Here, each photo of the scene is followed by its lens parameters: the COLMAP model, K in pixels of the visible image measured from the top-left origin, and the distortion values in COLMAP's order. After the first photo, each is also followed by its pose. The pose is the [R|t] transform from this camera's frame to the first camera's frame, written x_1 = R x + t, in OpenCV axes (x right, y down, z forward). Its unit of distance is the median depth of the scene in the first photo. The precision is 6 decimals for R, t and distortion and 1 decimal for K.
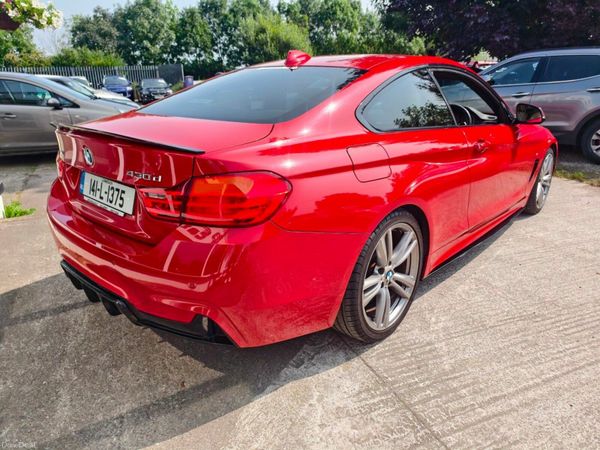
lens RADIAL K [[424.5, 0, 300.6], [0, 424.5, 217.6], [0, 0, 1]] dist [0.001564, -0.004904]
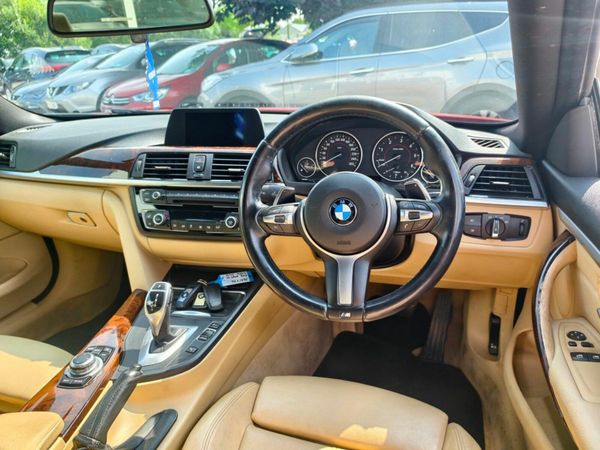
lens RADIAL K [[424.5, 0, 300.6], [0, 424.5, 217.6], [0, 0, 1]] dist [0.001564, -0.004904]
pose [[0.904665, -0.164321, 0.393167, 0.352594], [0.152148, 0.986400, 0.062170, -0.334499], [-0.398036, 0.003576, 0.917363, 1.200588]]
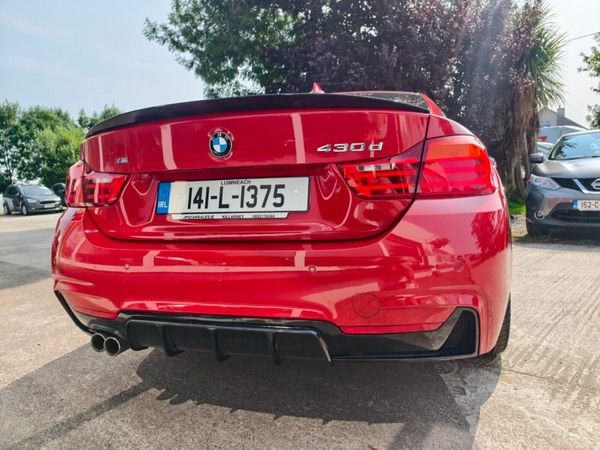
lens RADIAL K [[424.5, 0, 300.6], [0, 424.5, 217.6], [0, 0, 1]] dist [0.001564, -0.004904]
pose [[0.898468, -0.056537, 0.435384, -0.529206], [0.166424, 0.961524, -0.218575, 0.120894], [-0.406275, 0.268841, 0.873307, 0.251538]]
